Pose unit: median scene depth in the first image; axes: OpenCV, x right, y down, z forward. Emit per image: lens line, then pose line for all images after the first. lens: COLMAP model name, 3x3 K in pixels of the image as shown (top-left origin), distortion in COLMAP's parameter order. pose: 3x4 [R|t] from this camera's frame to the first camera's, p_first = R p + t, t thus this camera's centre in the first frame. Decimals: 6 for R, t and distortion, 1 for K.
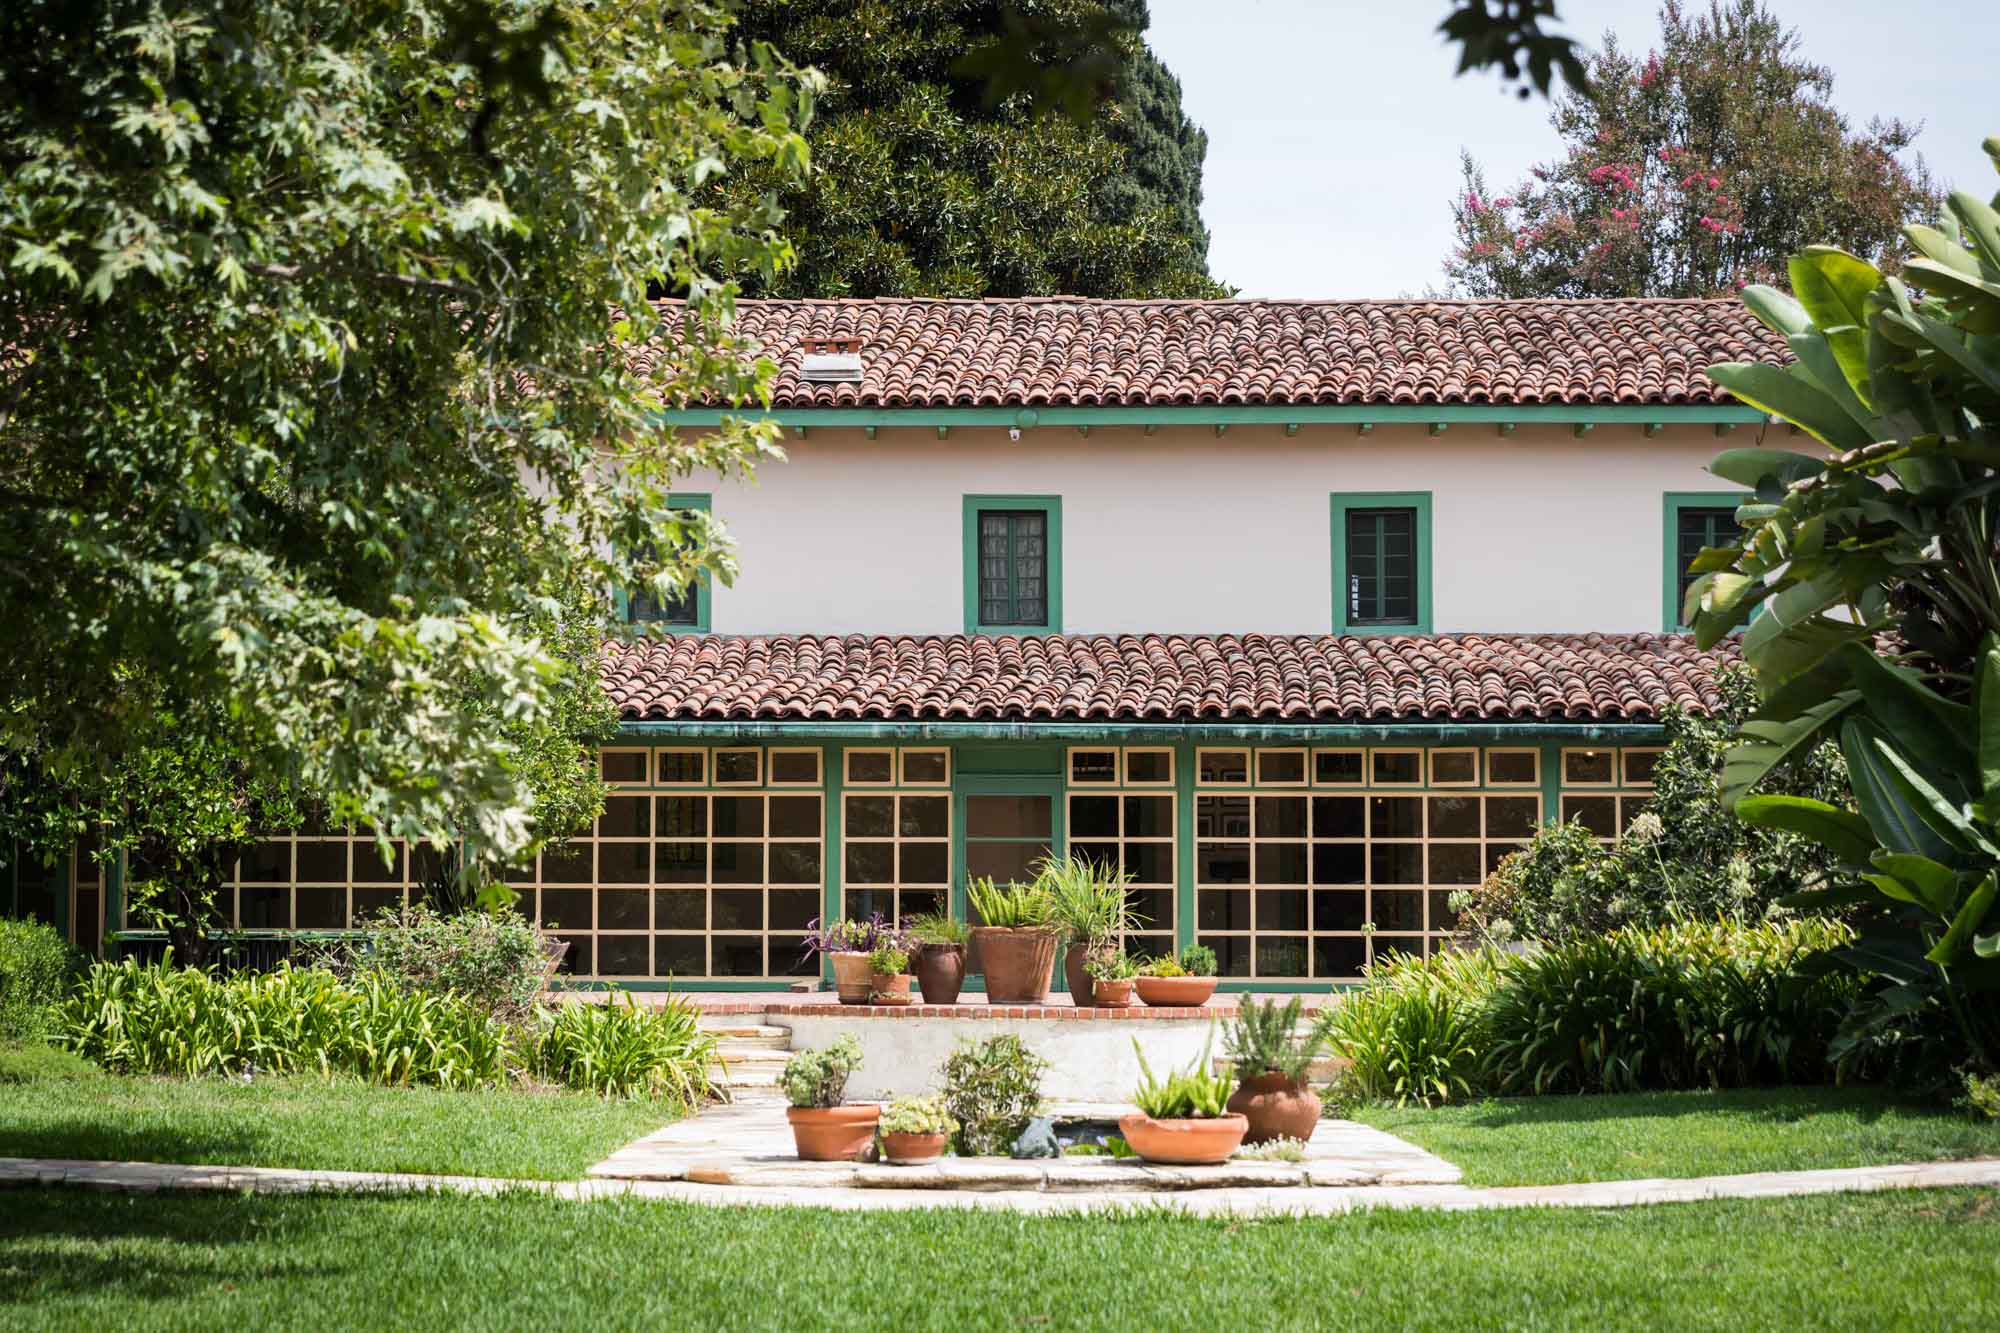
lens RADIAL K [[4040.2, 0, 1000.5], [0, 4040.2, 667.9], [0, 0, 1]] dist [-0.035481, 0.000000]
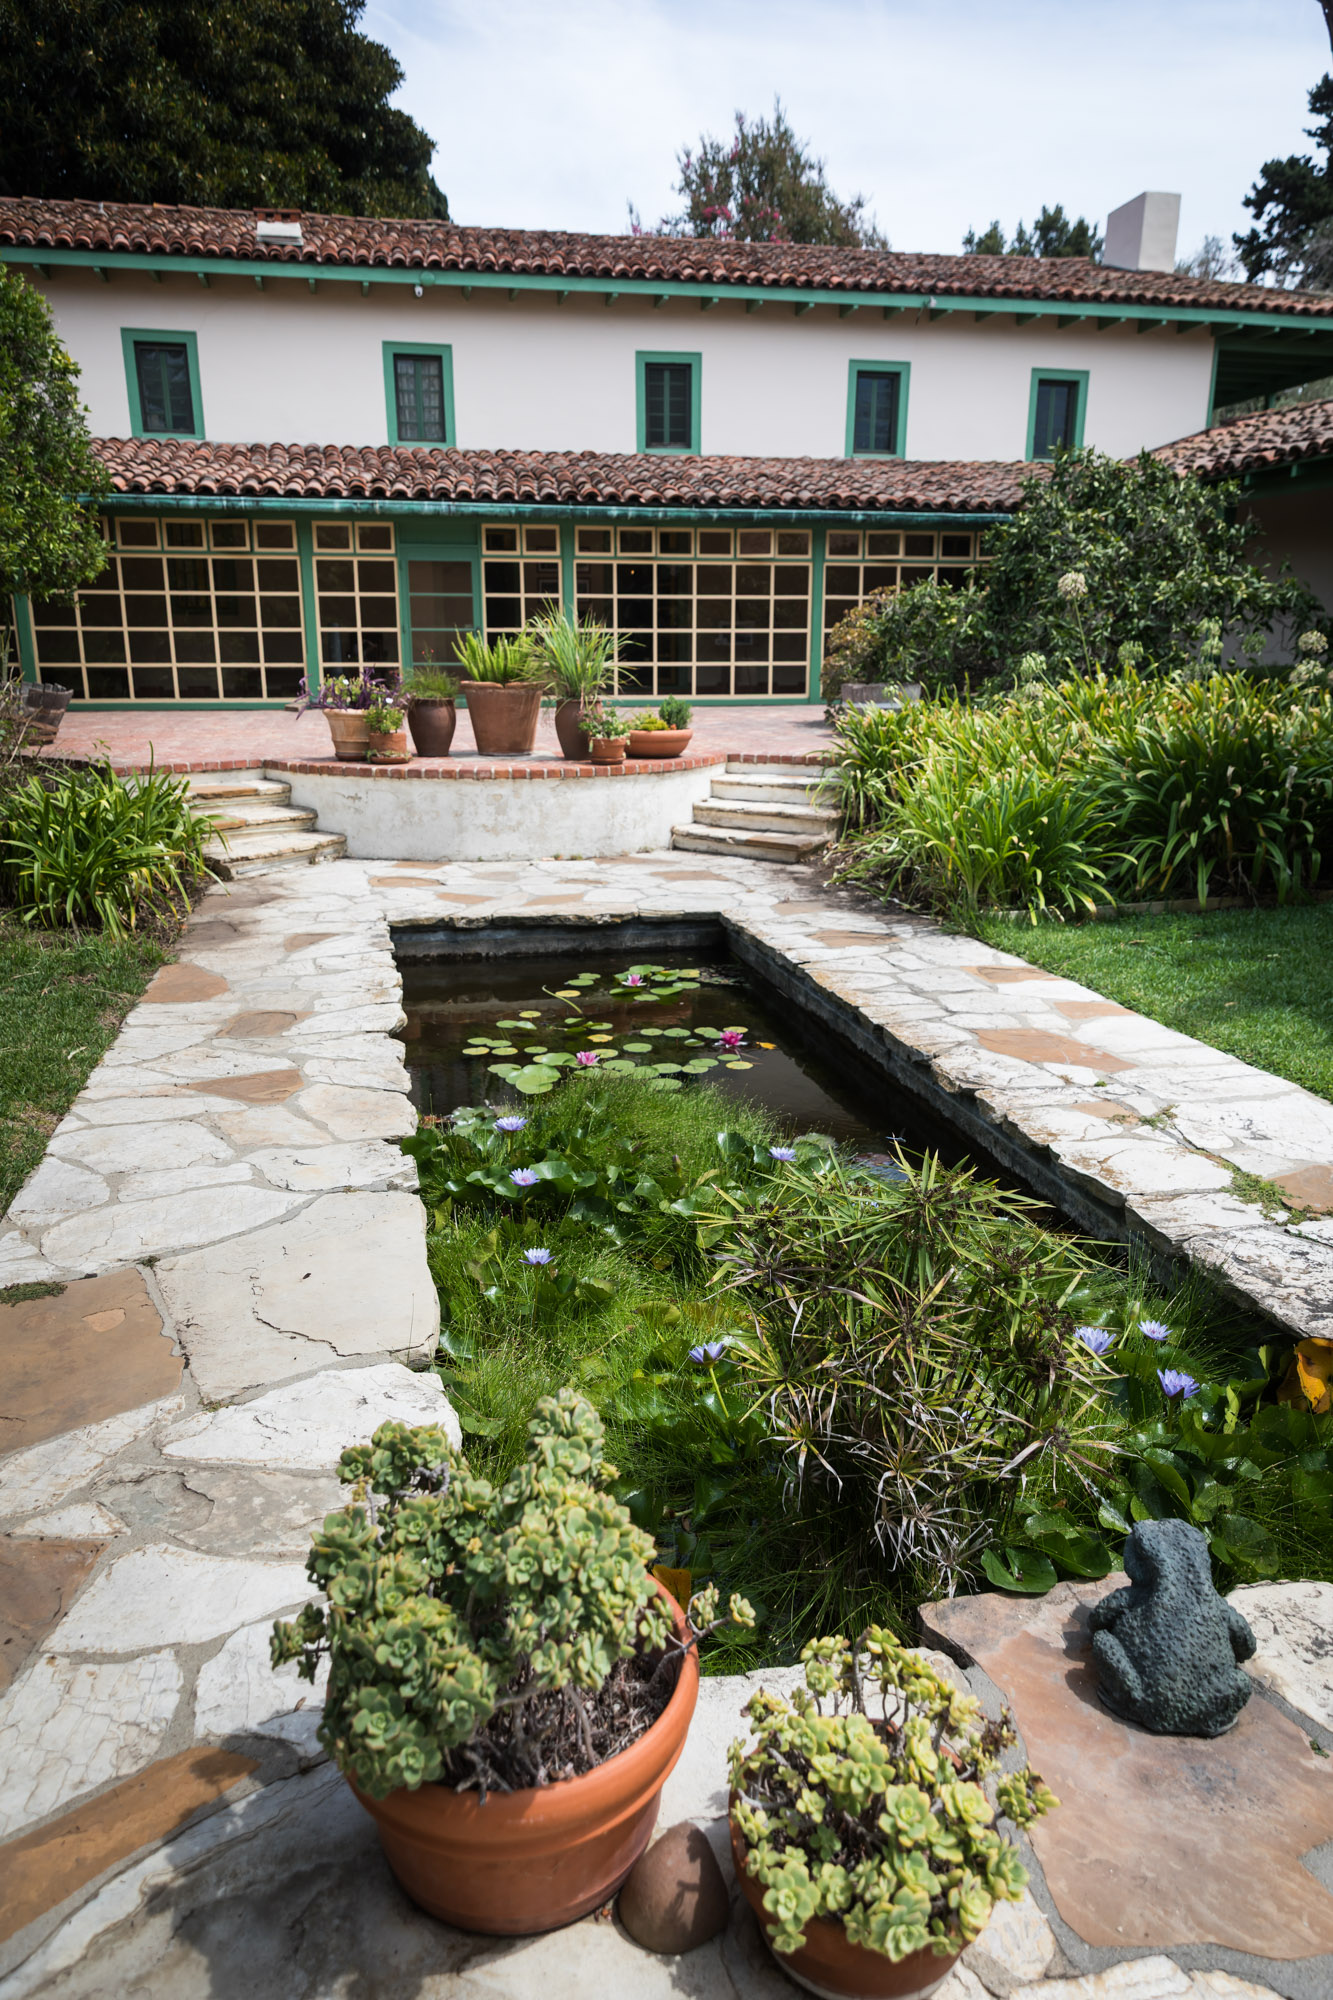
lens RADIAL K [[1364.7, 0, 659.3], [0, 1364.7, 1010.1], [0, 0, 1]] dist [0.017831, -0.003236]
pose [[0.978197, -0.055211, 0.200204, -0.026105], [-0.013906, 0.944437, 0.328400, 0.022165], [-0.207211, -0.324024, 0.923078, 0.510339]]
